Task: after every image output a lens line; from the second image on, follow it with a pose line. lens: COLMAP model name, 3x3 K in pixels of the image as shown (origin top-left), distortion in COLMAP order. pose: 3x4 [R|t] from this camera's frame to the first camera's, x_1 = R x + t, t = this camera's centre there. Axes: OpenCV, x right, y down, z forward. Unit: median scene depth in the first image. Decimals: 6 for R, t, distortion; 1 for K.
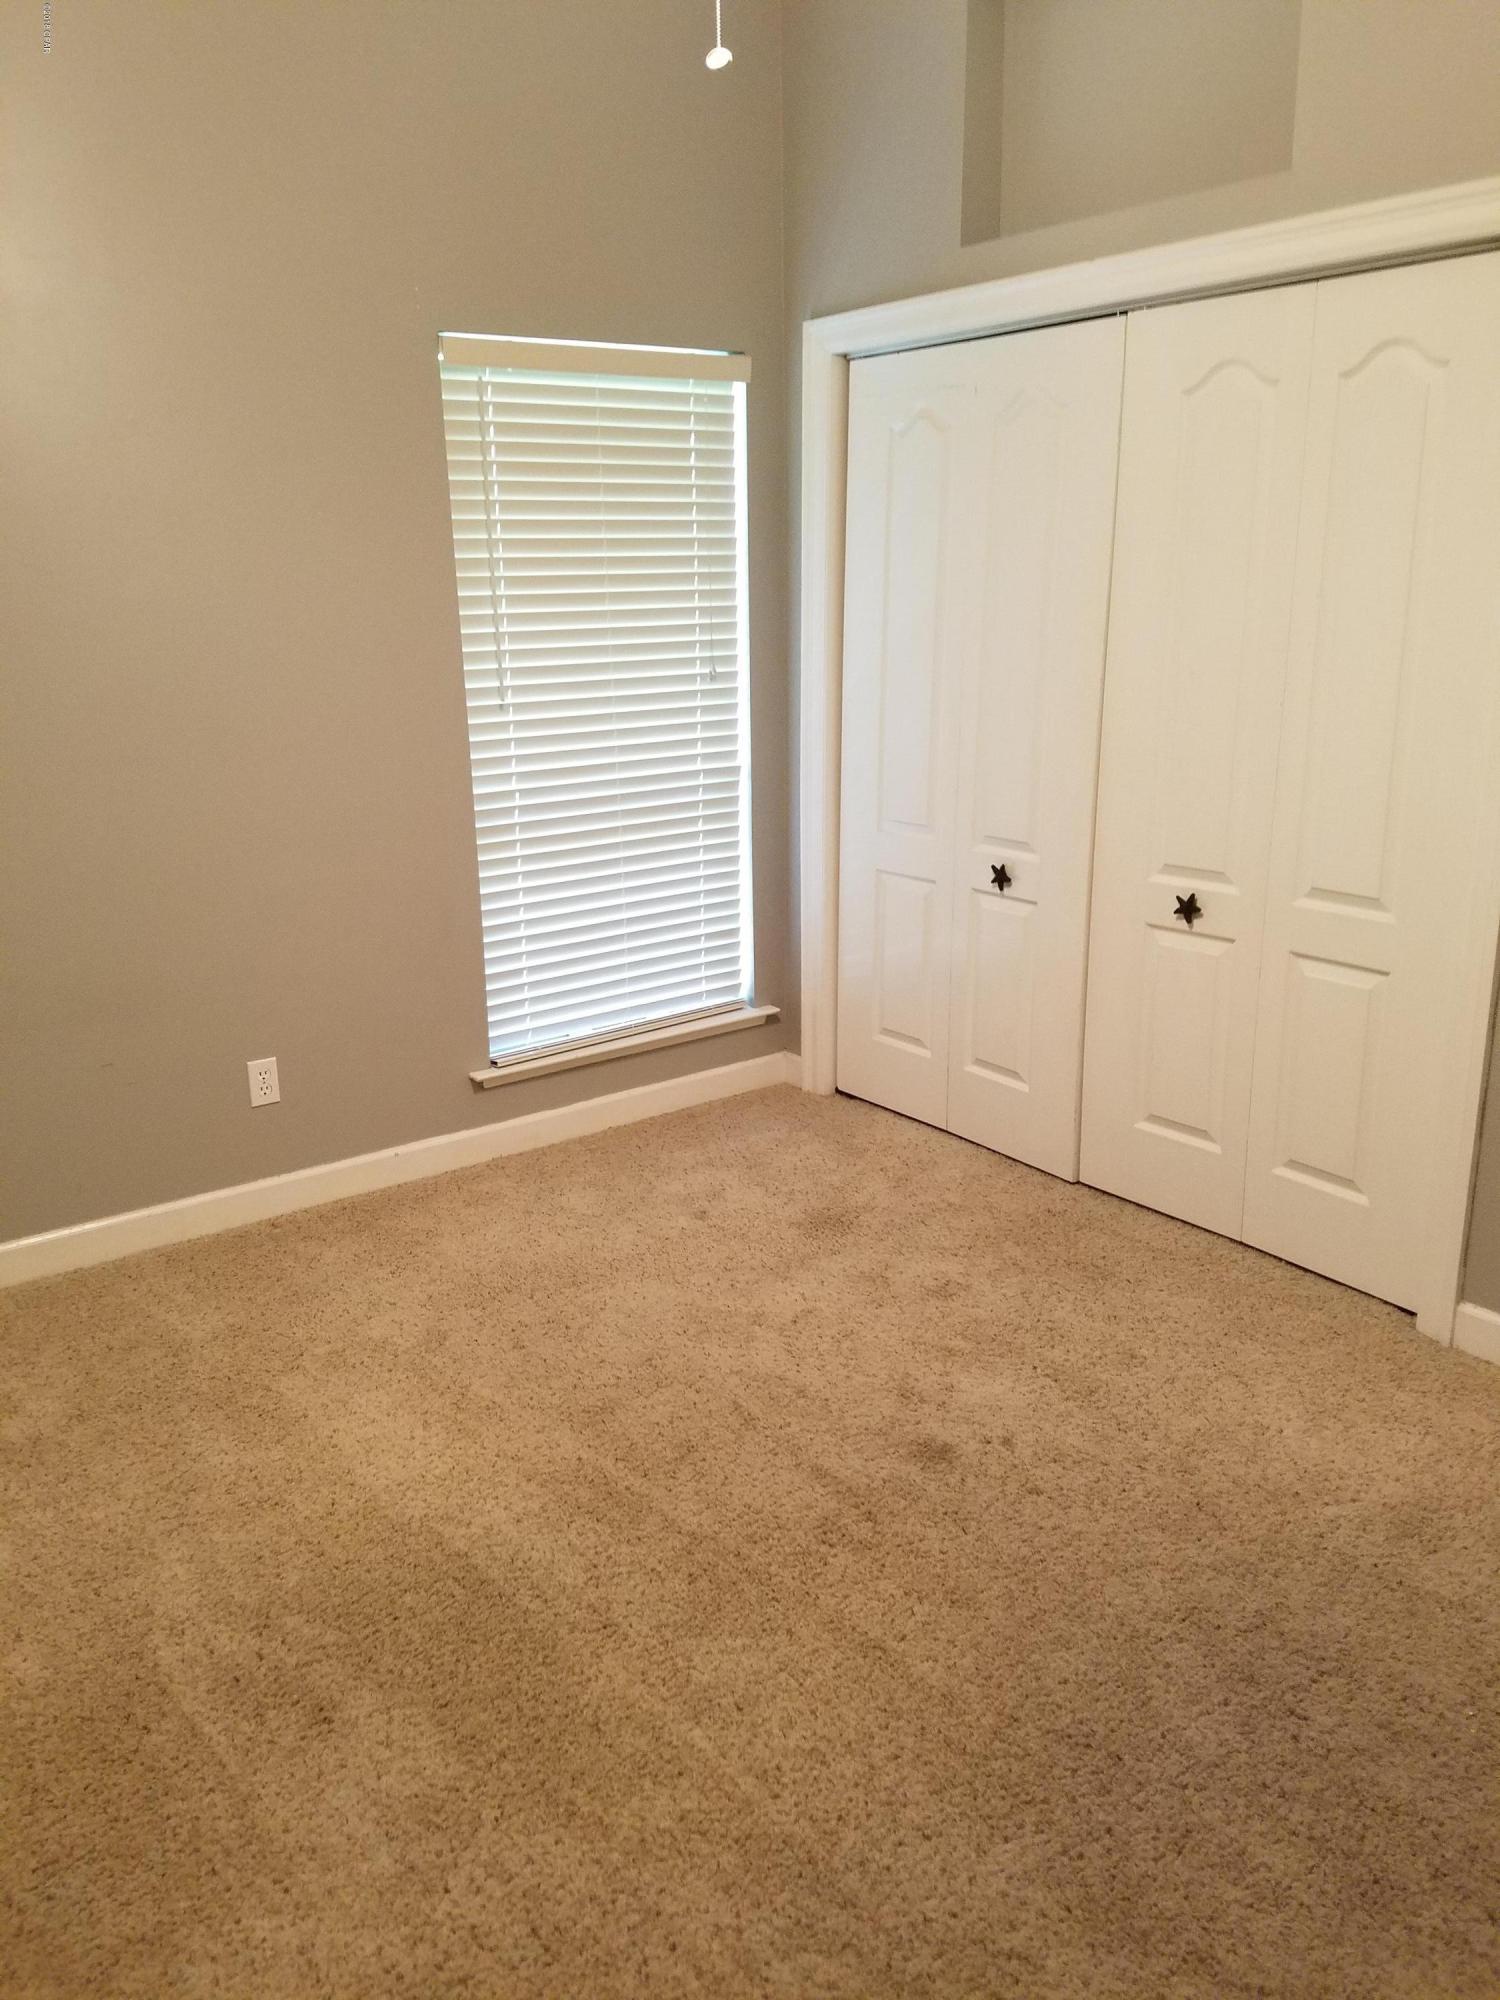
lens RADIAL K [[1578.3, 0, 718.1], [0, 1578.3, 1001.6], [0, 0, 1]] dist [0.168063, -0.283937]
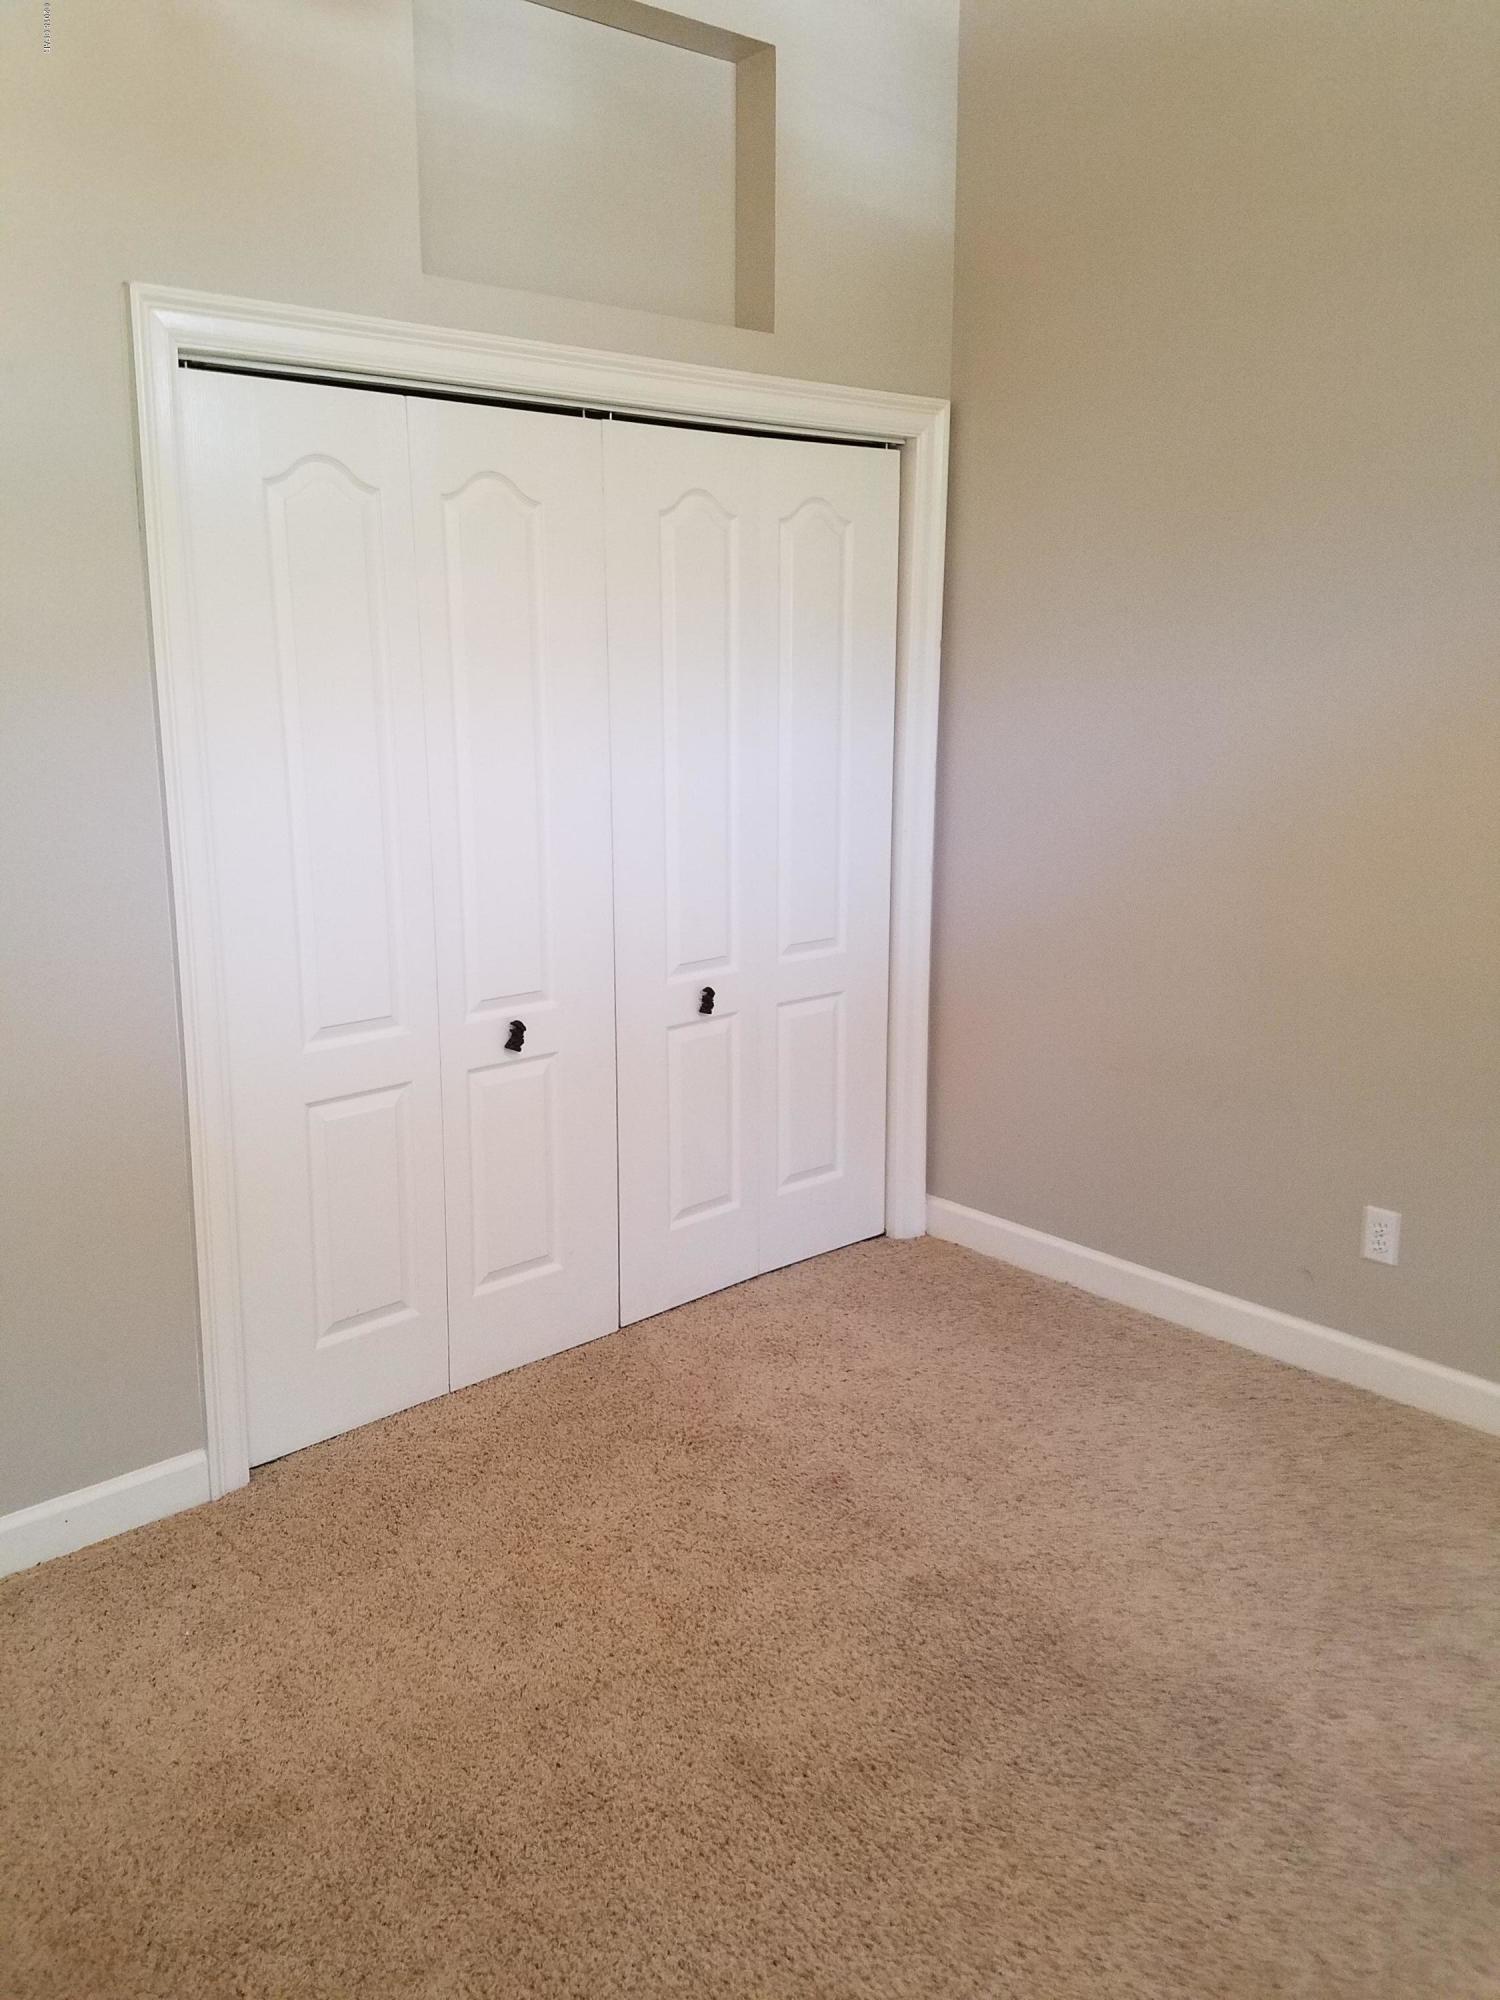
lens RADIAL K [[1578.3, 0, 718.1], [0, 1578.3, 1001.6], [0, 0, 1]] dist [0.168063, -0.283937]
pose [[-0.094848, -0.174732, 0.980037, -0.674046], [0.284687, 0.938599, 0.194896, -0.239776], [-0.953917, 0.297490, -0.039280, 0.972368]]
